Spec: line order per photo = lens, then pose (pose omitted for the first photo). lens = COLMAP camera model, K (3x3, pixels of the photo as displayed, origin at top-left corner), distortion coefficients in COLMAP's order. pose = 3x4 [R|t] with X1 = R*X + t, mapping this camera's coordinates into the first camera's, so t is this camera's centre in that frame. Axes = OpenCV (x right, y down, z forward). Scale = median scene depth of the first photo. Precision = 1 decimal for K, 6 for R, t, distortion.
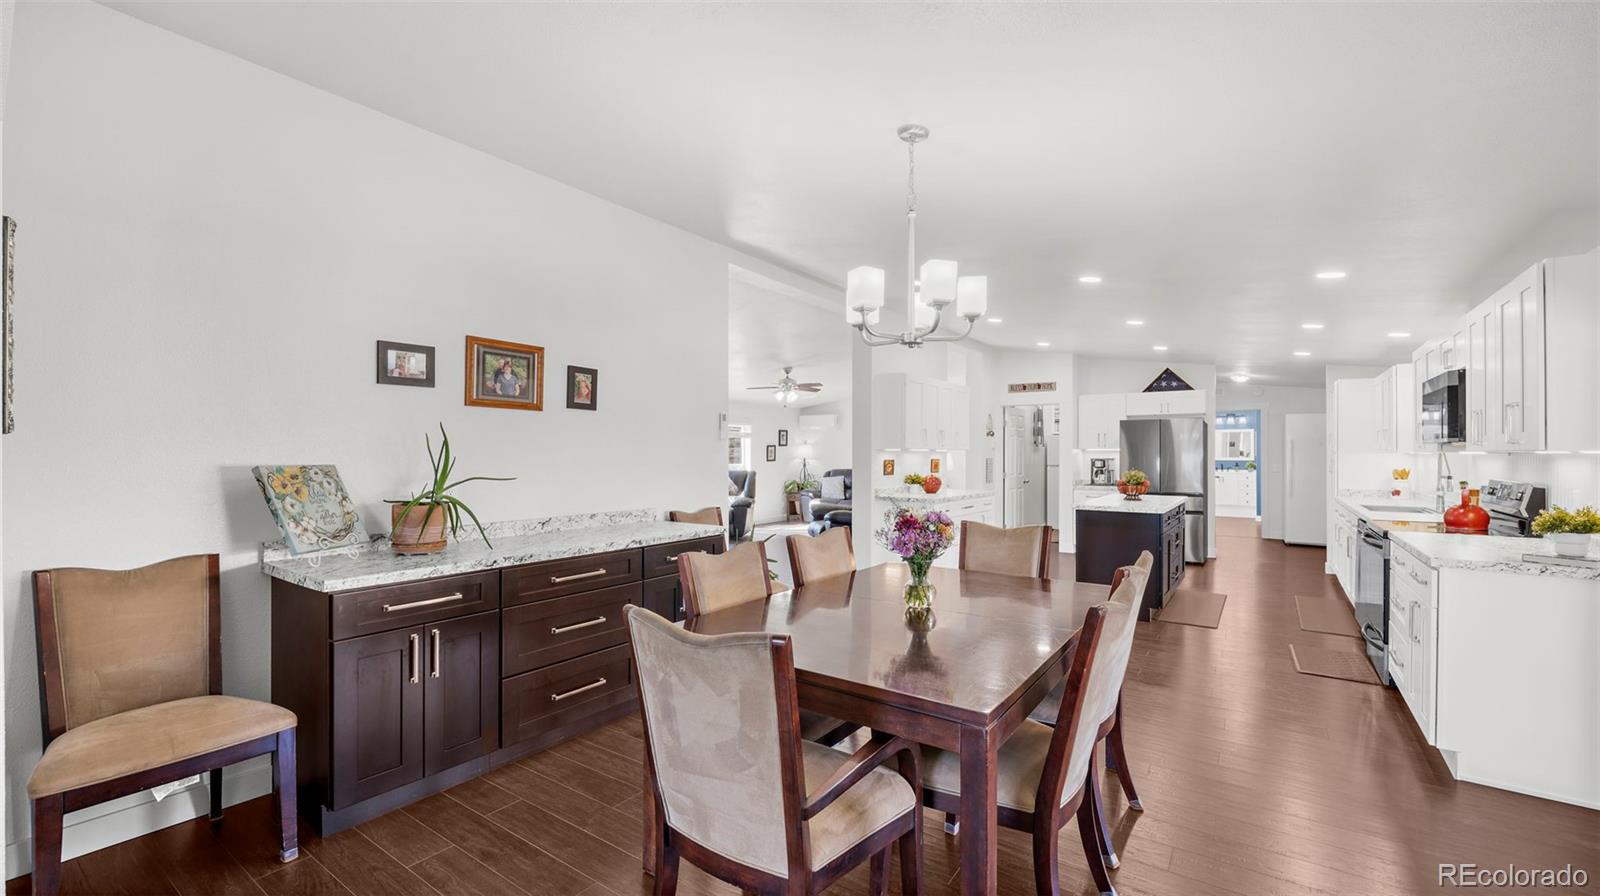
lens RADIAL K [[656.4, 0, 795.2], [0, 656.4, 452.1], [0, 0, 1]] dist [-0.000537, -0.005944]
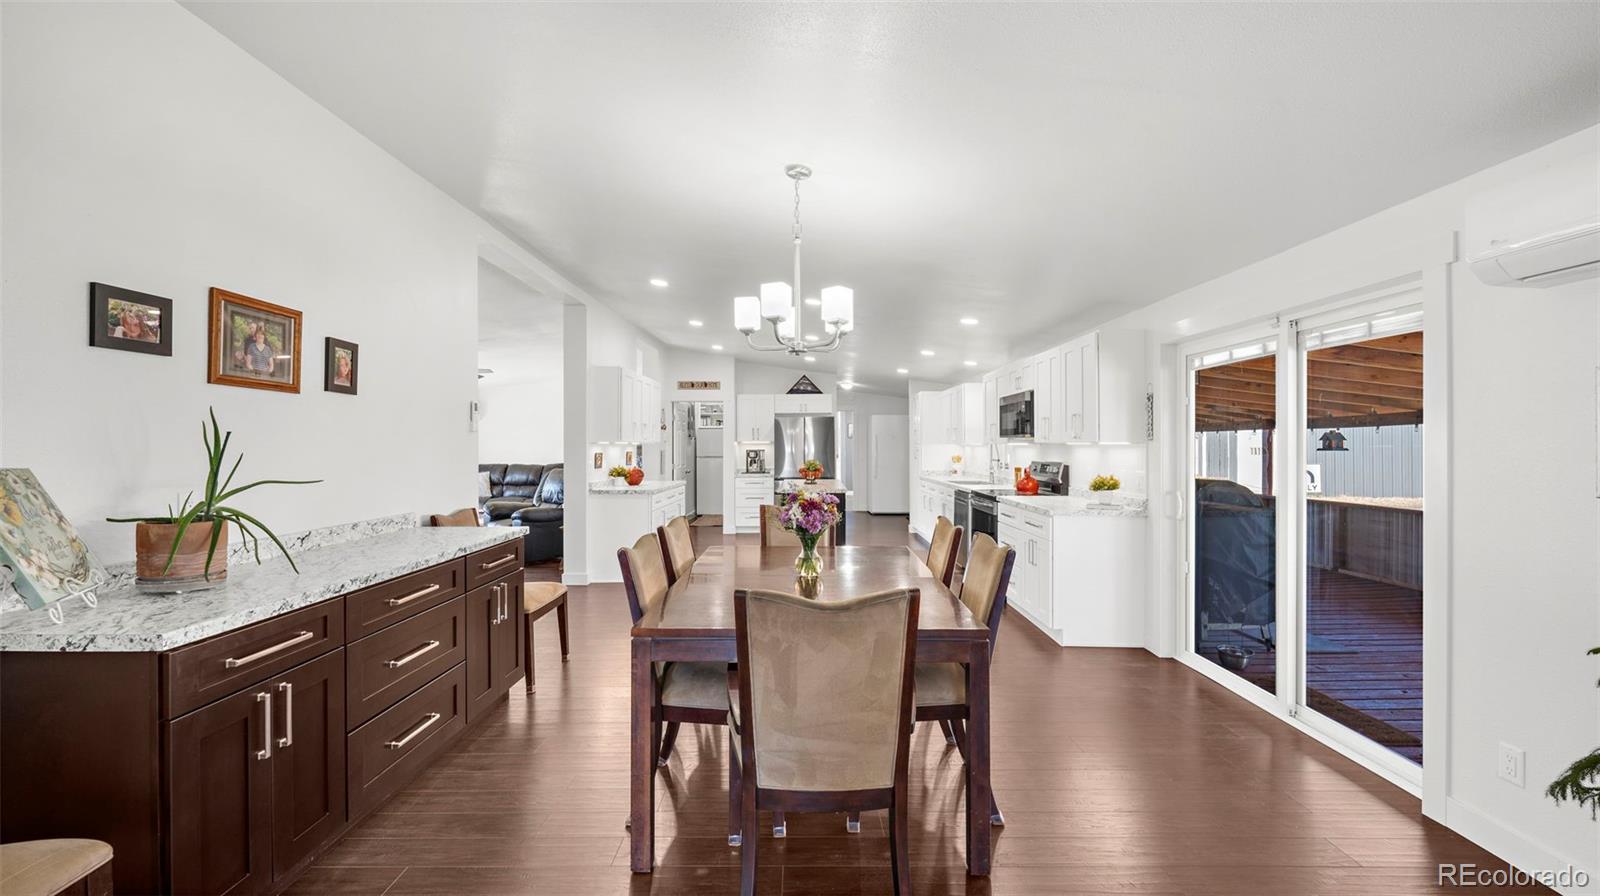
lens RADIAL K [[656.4, 0, 795.2], [0, 656.4, 452.1], [0, 0, 1]] dist [-0.000537, -0.005944]
pose [[0.821041, -0.010362, 0.570775, -0.429389], [0.004099, 0.999916, 0.012255, -0.001340], [-0.570854, -0.007722, 0.821015, 0.040231]]
